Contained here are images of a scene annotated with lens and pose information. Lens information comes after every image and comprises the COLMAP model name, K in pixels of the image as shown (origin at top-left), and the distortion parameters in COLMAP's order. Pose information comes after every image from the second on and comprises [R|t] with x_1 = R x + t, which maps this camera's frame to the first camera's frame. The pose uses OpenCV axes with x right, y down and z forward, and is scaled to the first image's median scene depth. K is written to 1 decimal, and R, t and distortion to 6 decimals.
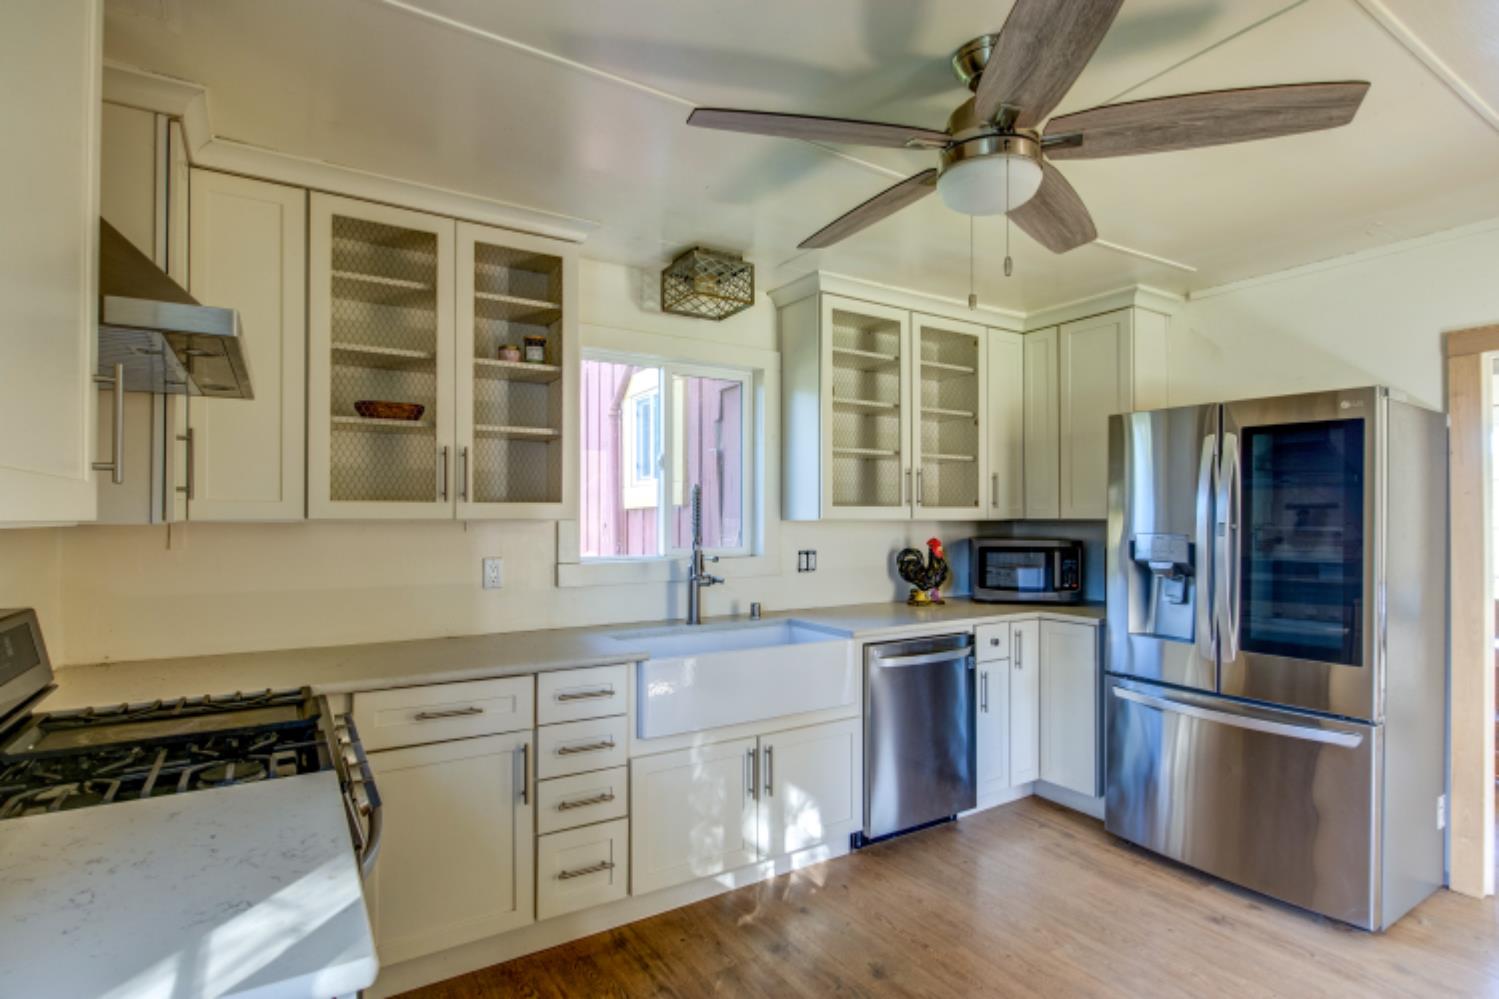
lens RADIAL K [[753.0, 0, 756.2], [0, 753.0, 501.6], [0, 0, 1]] dist [-0.005620, 0.001765]
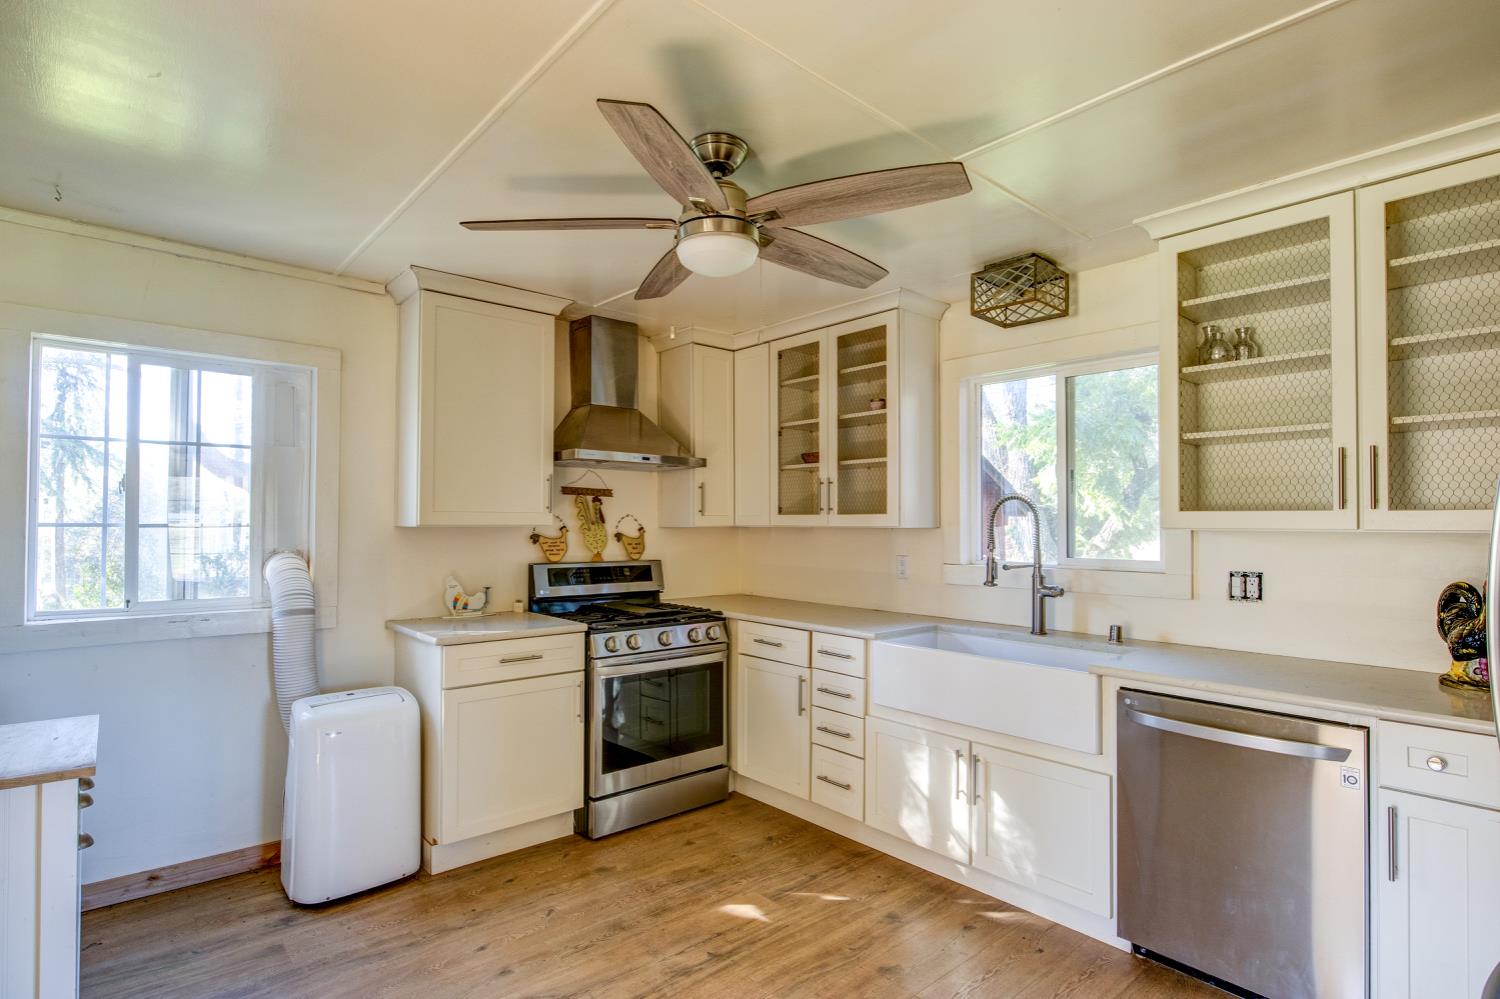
lens RADIAL K [[753.5, 0, 755.4], [0, 753.5, 510.0], [0, 0, 1]] dist [-0.005620, 0.001765]
pose [[0.162618, -0.020568, -0.986475, 1.084297], [0.014849, 0.999721, -0.018397, 0.016807], [0.986577, -0.011656, 0.162878, 0.623631]]
